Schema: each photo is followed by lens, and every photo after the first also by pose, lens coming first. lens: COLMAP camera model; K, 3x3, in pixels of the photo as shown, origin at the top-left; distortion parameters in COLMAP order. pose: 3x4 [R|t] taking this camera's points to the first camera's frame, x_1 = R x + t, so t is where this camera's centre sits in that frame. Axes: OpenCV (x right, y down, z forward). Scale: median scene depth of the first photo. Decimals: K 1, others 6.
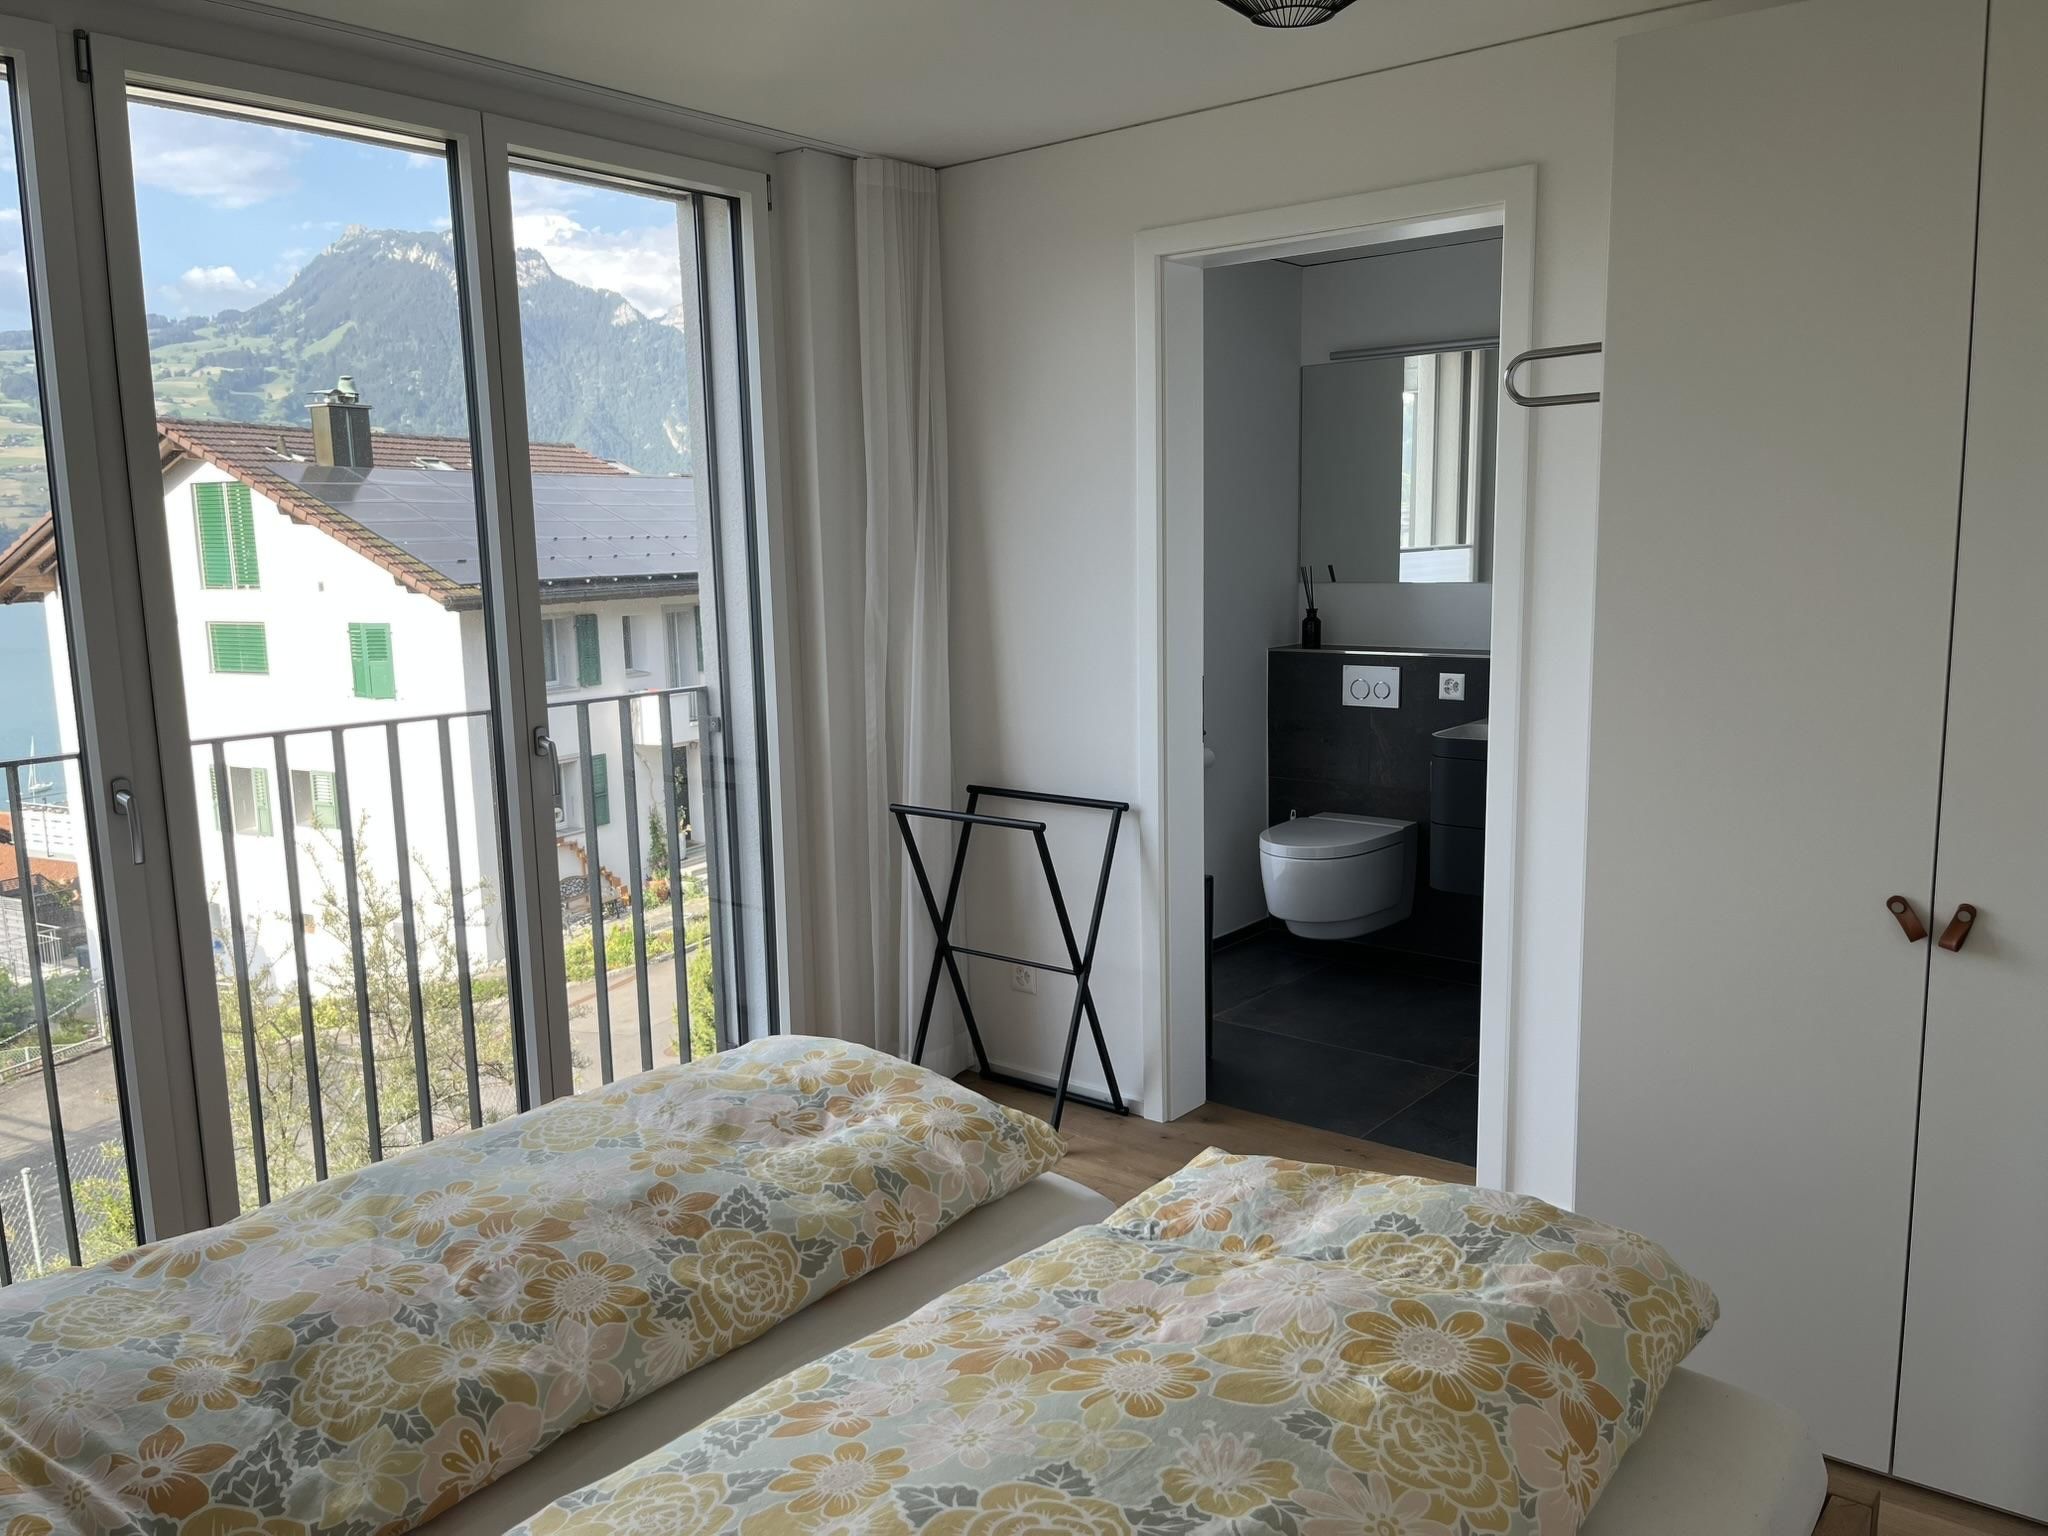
lens RADIAL K [[1532.1, 0, 984.0], [0, 1532.1, 807.3], [0, 0, 1]] dist [0.055068, -0.076035]
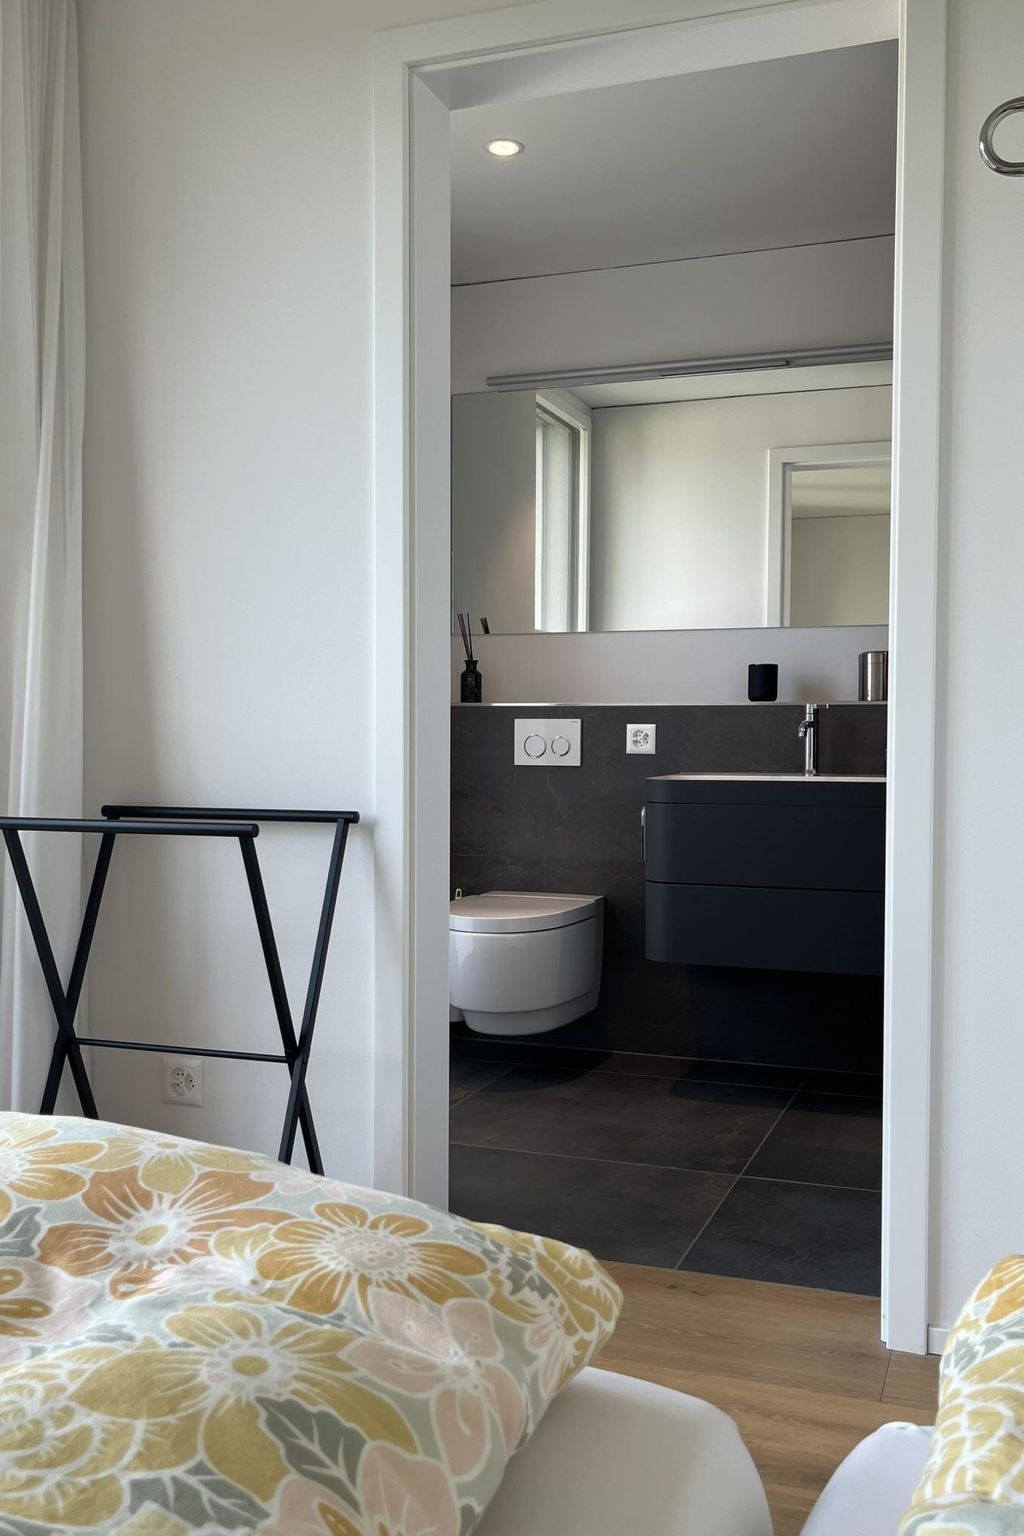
lens RADIAL K [[1447.4, 0, 500.6], [0, 1447.4, 764.9], [0, 0, 1]] dist [0.047295, 0.000000]
pose [[0.937691, 0.026899, 0.346427, -0.072921], [0.028222, 0.987809, -0.153091, 0.078128], [-0.346322, 0.153330, 0.925500, 0.353190]]
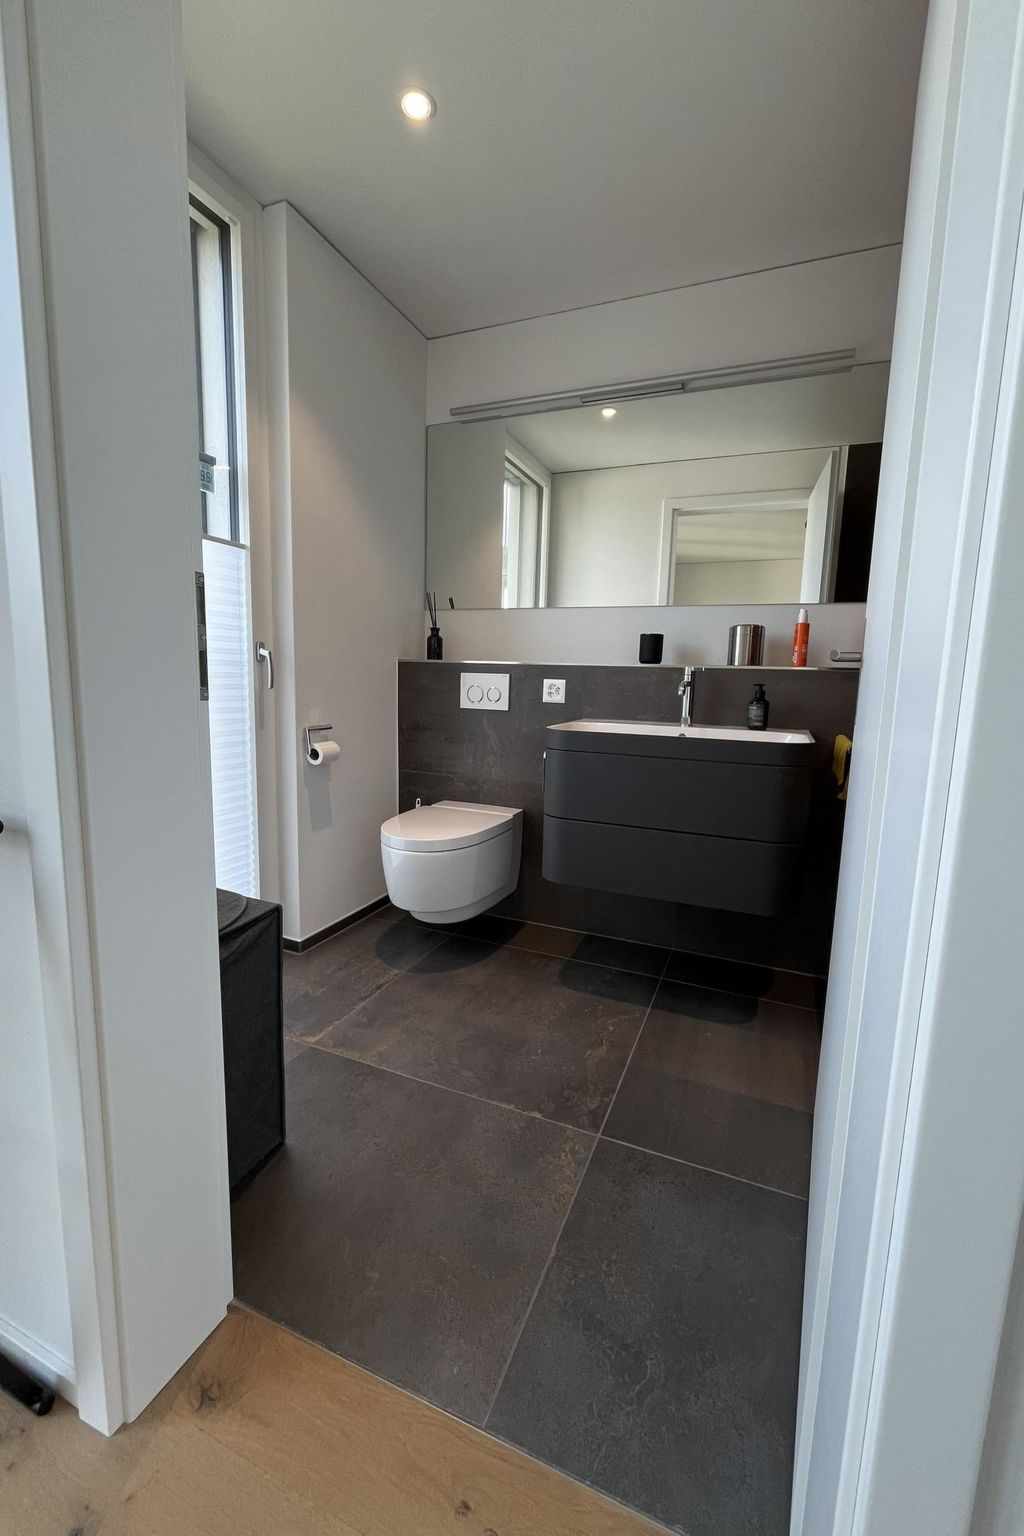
lens RADIAL K [[613.9, 0, 525.7], [0, 613.9, 761.9], [0, 0, 1]] dist [-0.003458, -0.001055]
pose [[0.945598, 0.014096, 0.325032, 0.182504], [-0.001407, 0.999229, -0.039241, -0.012213], [-0.325334, 0.036649, 0.944889, 0.768023]]
